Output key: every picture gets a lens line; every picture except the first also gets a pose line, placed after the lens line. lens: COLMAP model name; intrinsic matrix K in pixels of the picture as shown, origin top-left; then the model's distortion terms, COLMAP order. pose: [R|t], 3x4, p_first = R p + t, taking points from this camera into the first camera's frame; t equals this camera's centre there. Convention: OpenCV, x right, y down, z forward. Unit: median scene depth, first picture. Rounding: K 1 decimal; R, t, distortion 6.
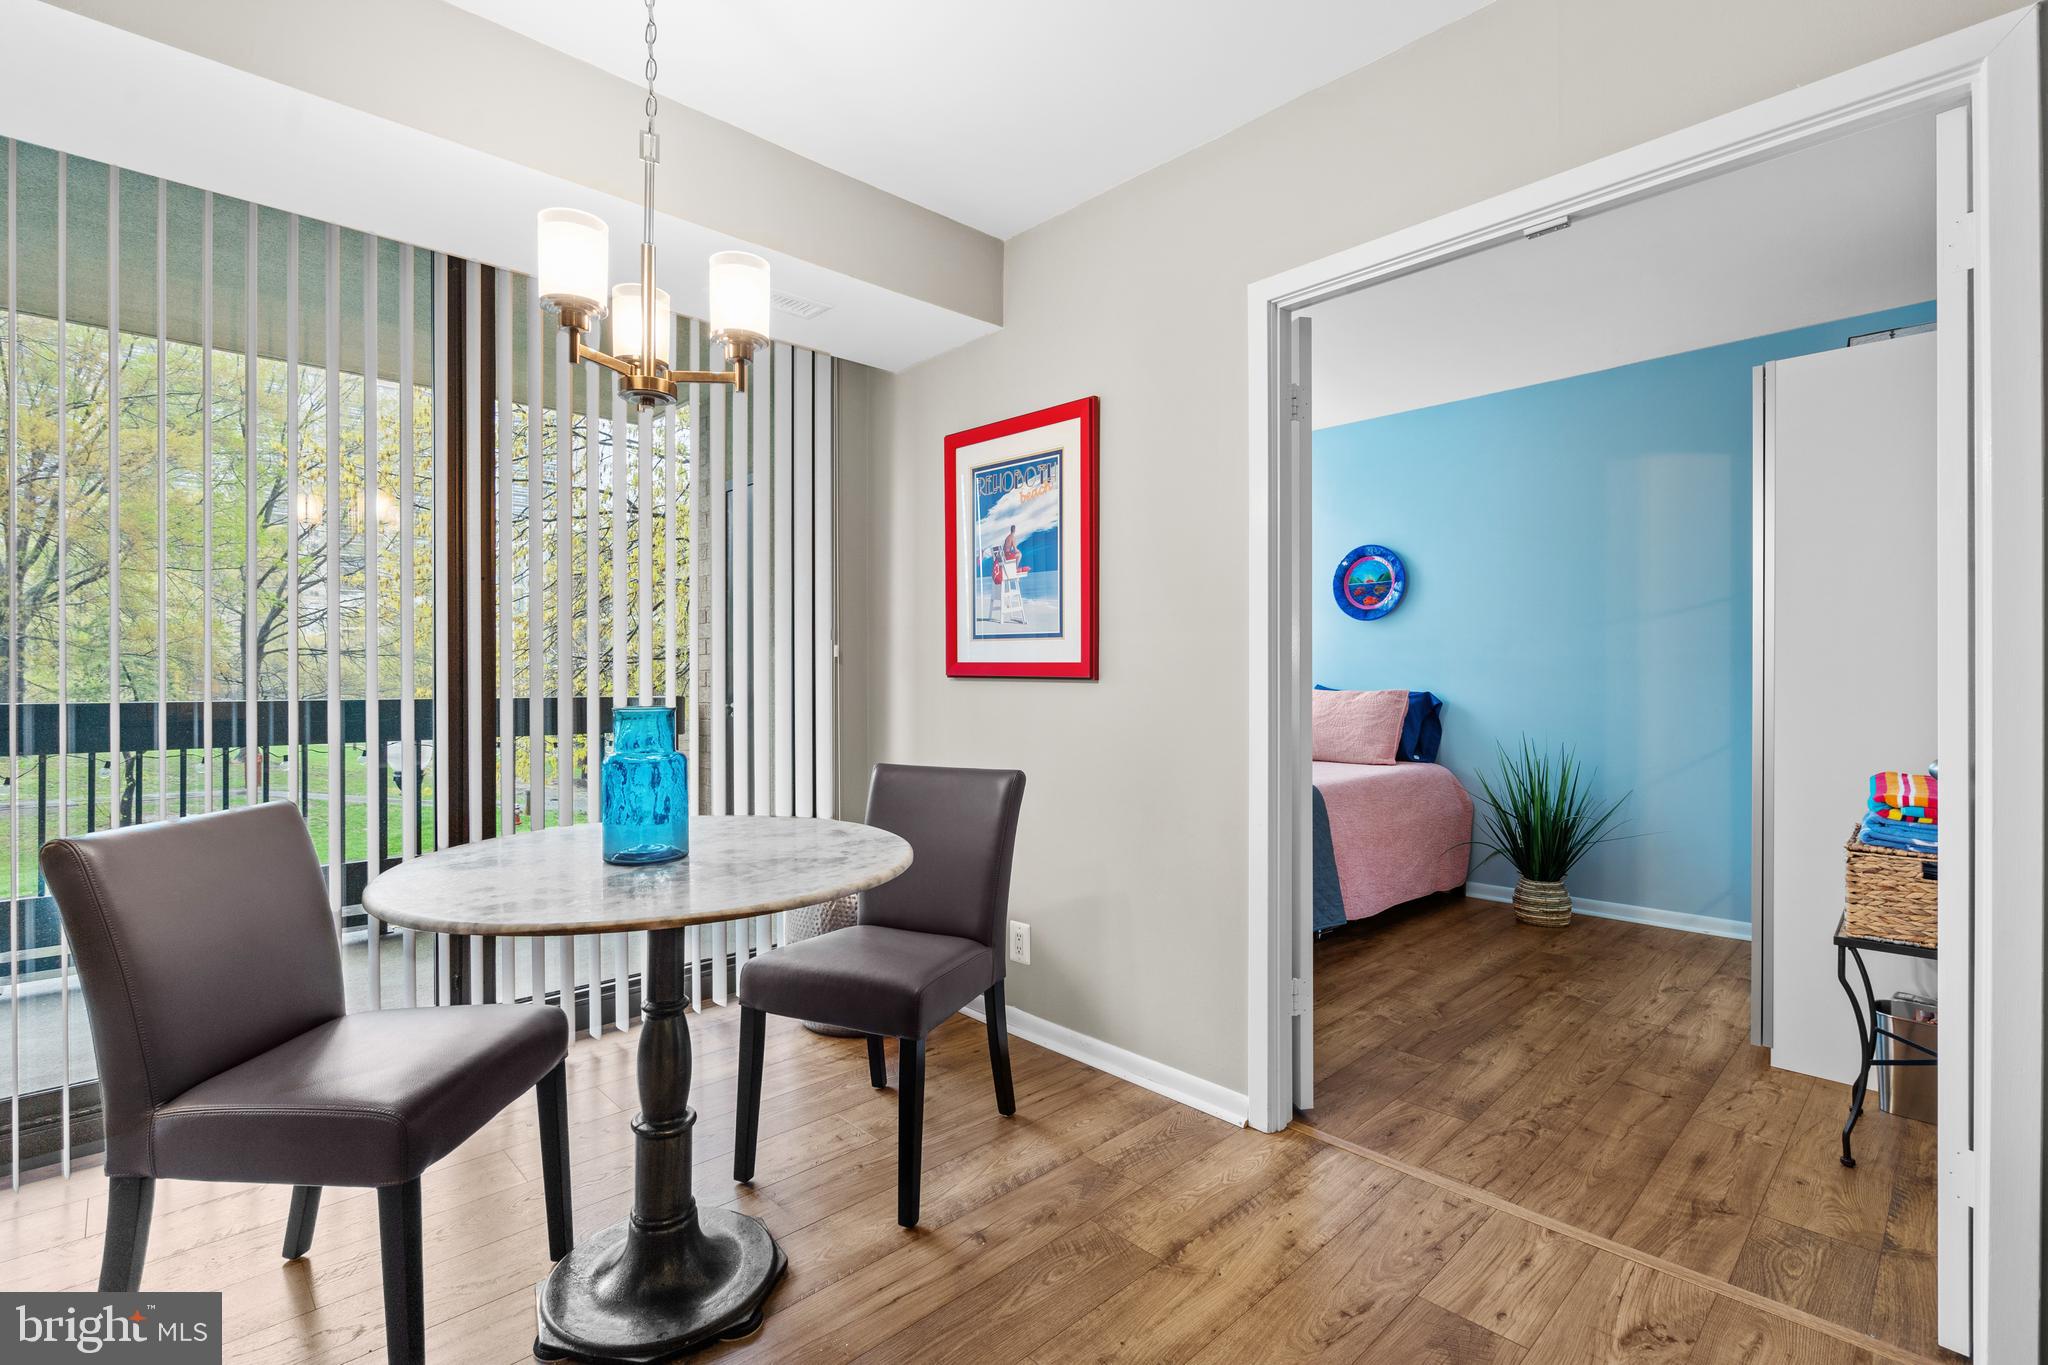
lens RADIAL K [[933.2, 0, 1021.9], [0, 933.2, 671.3], [0, 0, 1]] dist [-0.005064, 0.002448]
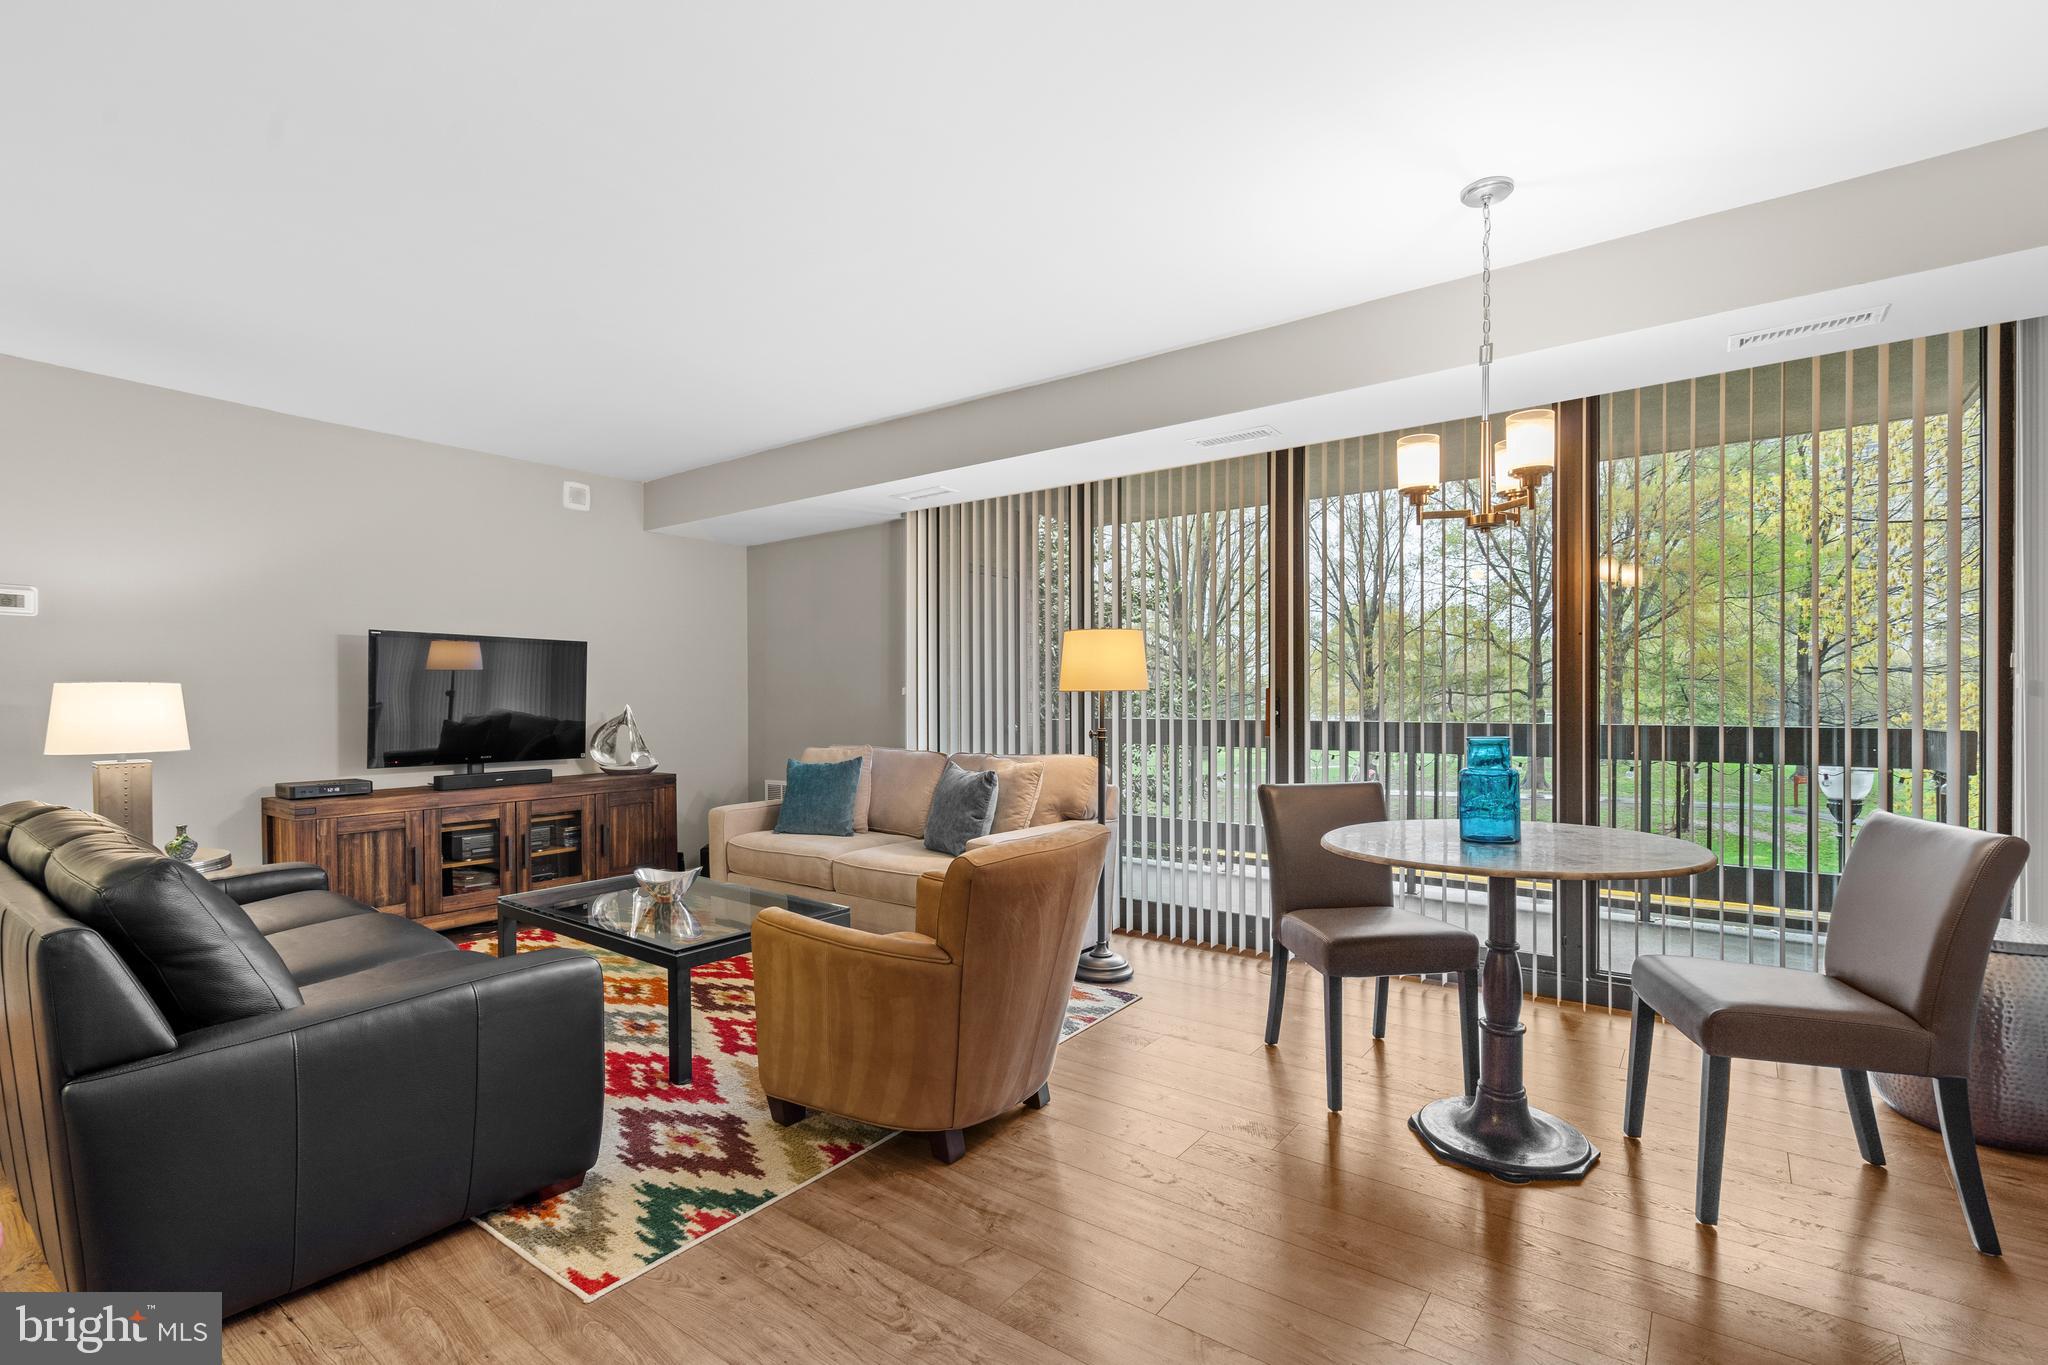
lens RADIAL K [[933.2, 0, 1021.7], [0, 933.2, 719.2], [0, 0, 1]] dist [-0.005064, 0.002448]
pose [[0.152951, 0.020103, -0.988029, 0.514151], [0.006507, 0.999751, 0.021349, -0.014179], [0.988212, -0.009694, 0.152782, 0.025310]]
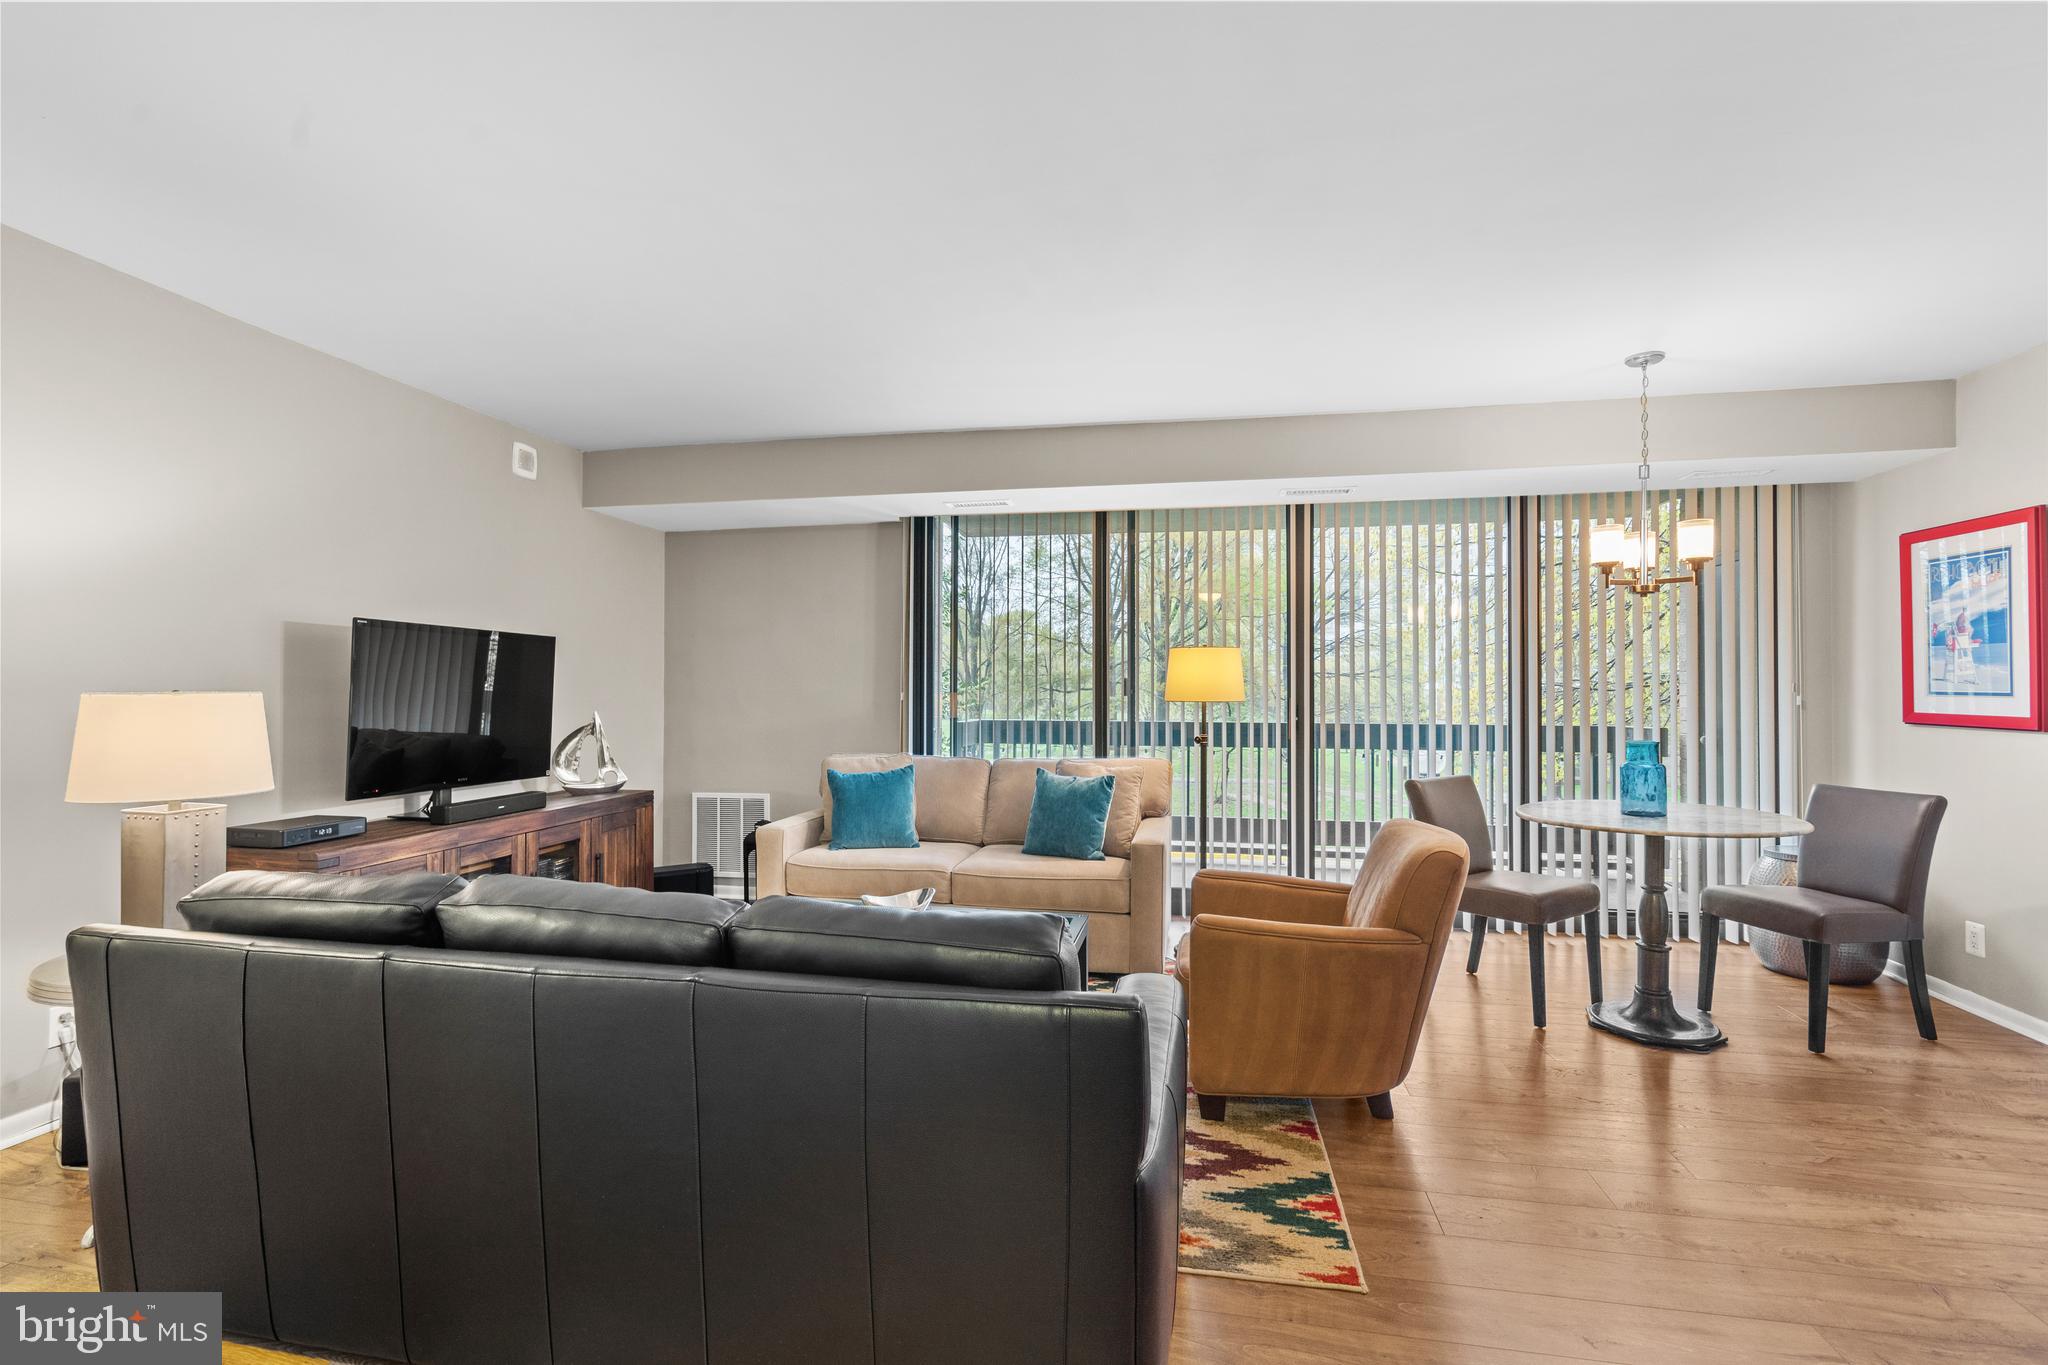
lens RADIAL K [[933.2, 0, 1011.5], [0, 933.2, 688.8], [0, 0, 1]] dist [-0.005064, 0.002448]
pose [[0.569709, -0.000788, -0.821846, 0.274163], [0.001253, 0.999999, -0.000090, -0.043421], [0.821846, -0.000979, 0.569709, -0.733131]]
